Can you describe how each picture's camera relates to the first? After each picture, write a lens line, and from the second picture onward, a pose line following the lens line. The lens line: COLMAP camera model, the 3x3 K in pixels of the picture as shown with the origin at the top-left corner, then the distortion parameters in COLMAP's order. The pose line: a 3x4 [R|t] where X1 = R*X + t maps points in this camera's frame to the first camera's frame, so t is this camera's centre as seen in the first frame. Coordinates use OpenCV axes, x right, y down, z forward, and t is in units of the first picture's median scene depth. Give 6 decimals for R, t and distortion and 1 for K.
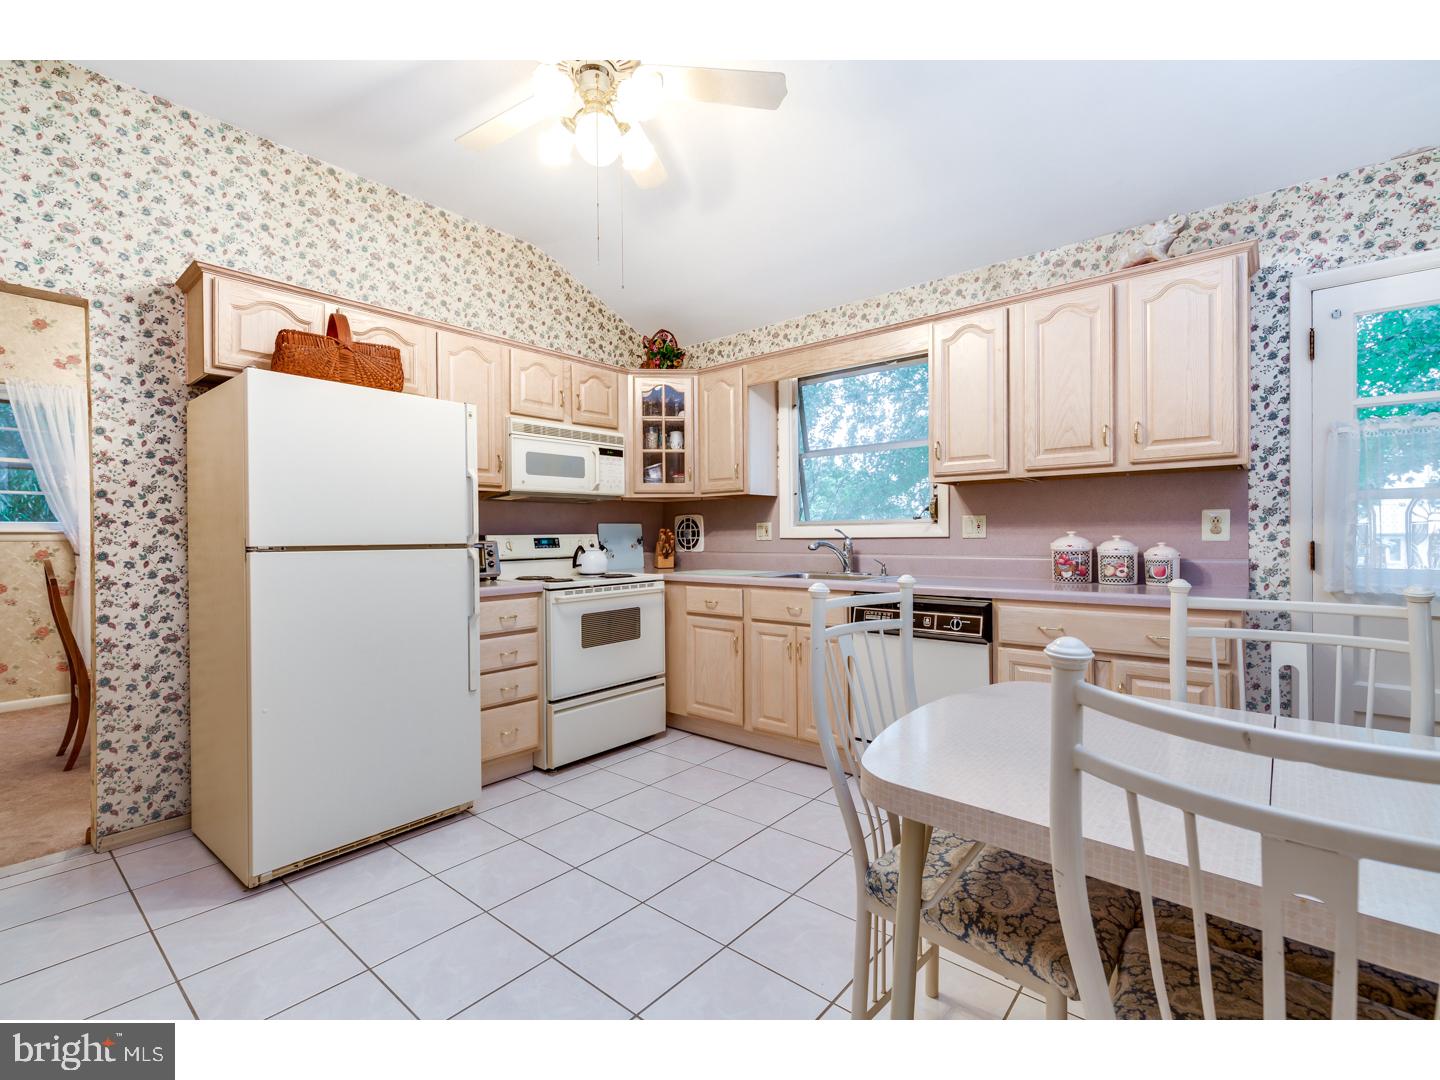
lens RADIAL K [[641.8, 0, 723.4], [0, 641.8, 537.7], [0, 0, 1]] dist [-0.000946, -0.001315]
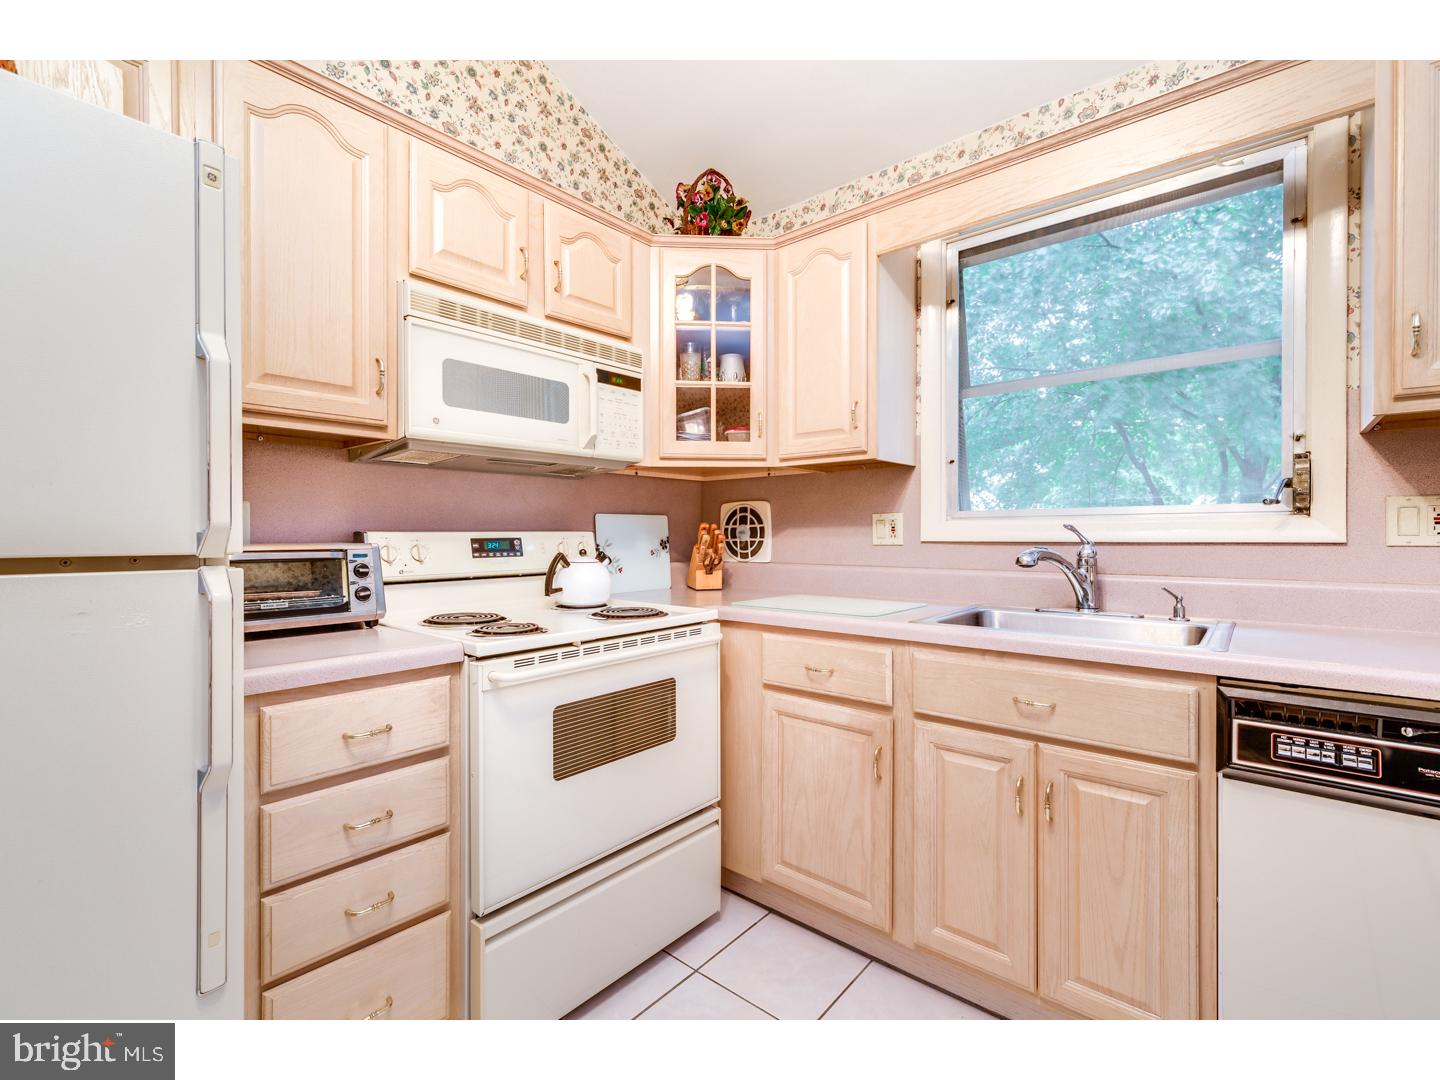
lens RADIAL K [[641.8, 0, 721.1], [0, 641.8, 538.2], [0, 0, 1]] dist [-0.000946, -0.001315]
pose [[0.999928, 0.007336, -0.009504, -0.089454], [-0.007328, 0.999973, 0.000941, -0.001300], [0.009511, -0.000871, 0.999954, 0.495271]]
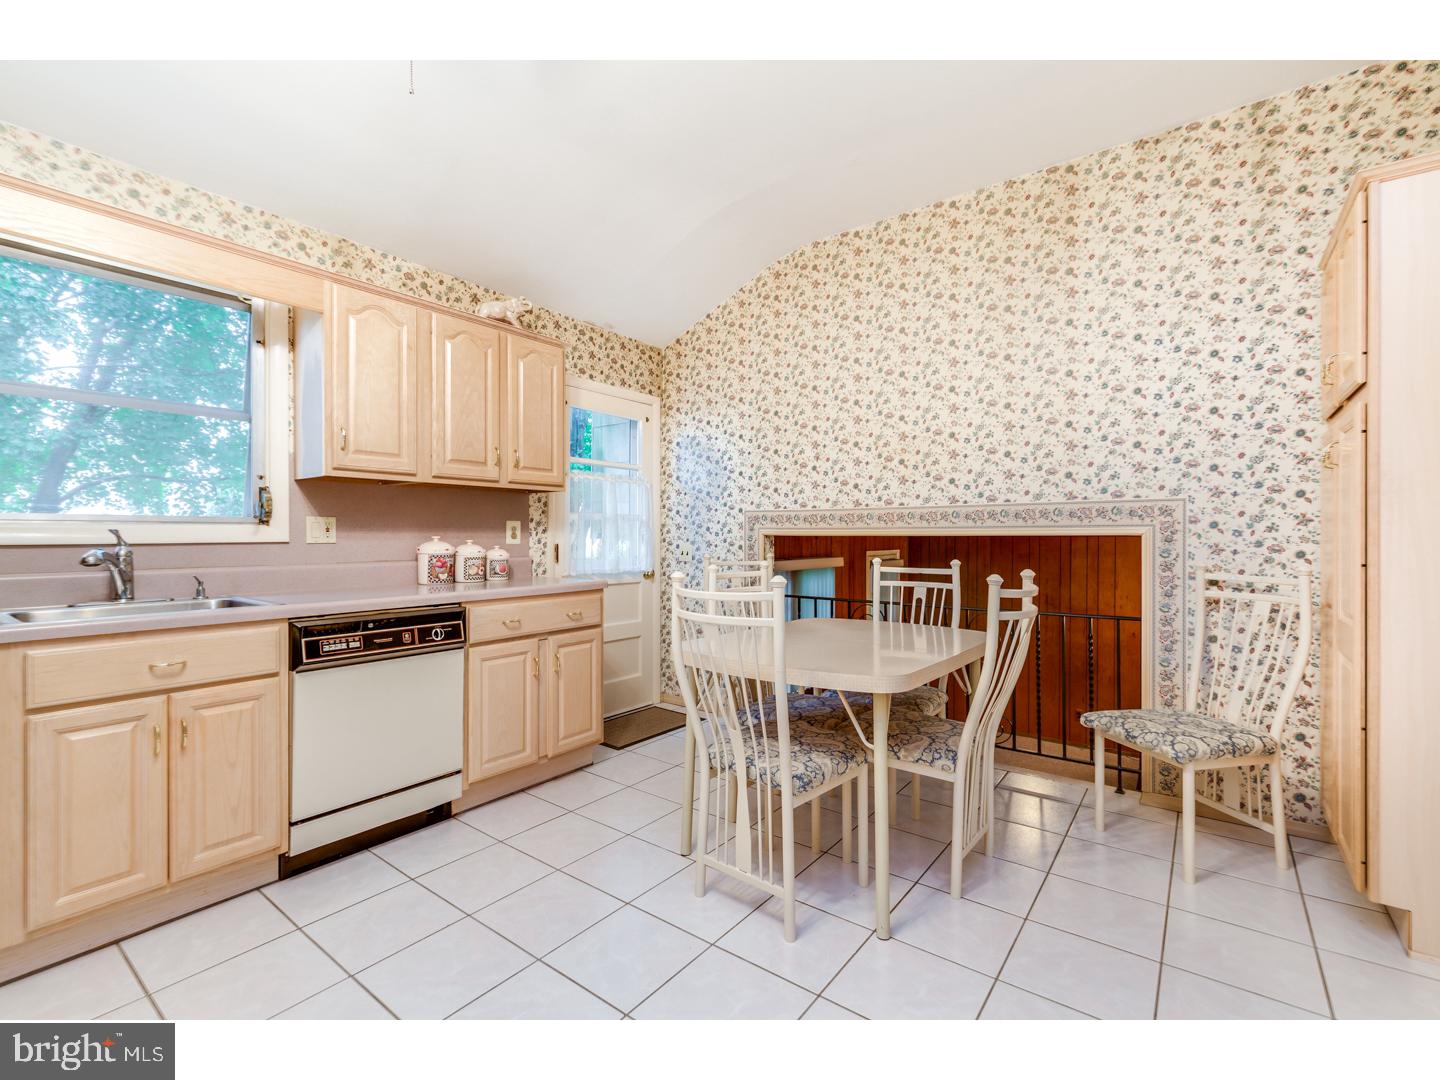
lens RADIAL K [[641.8, 0, 715.4], [0, 641.8, 534.2], [0, 0, 1]] dist [-0.000946, -0.001315]
pose [[-0.048294, 0.009714, 0.998786, -0.443406], [0.003847, 0.999947, -0.009539, -0.000932], [-0.998826, 0.003382, -0.048329, 0.469320]]
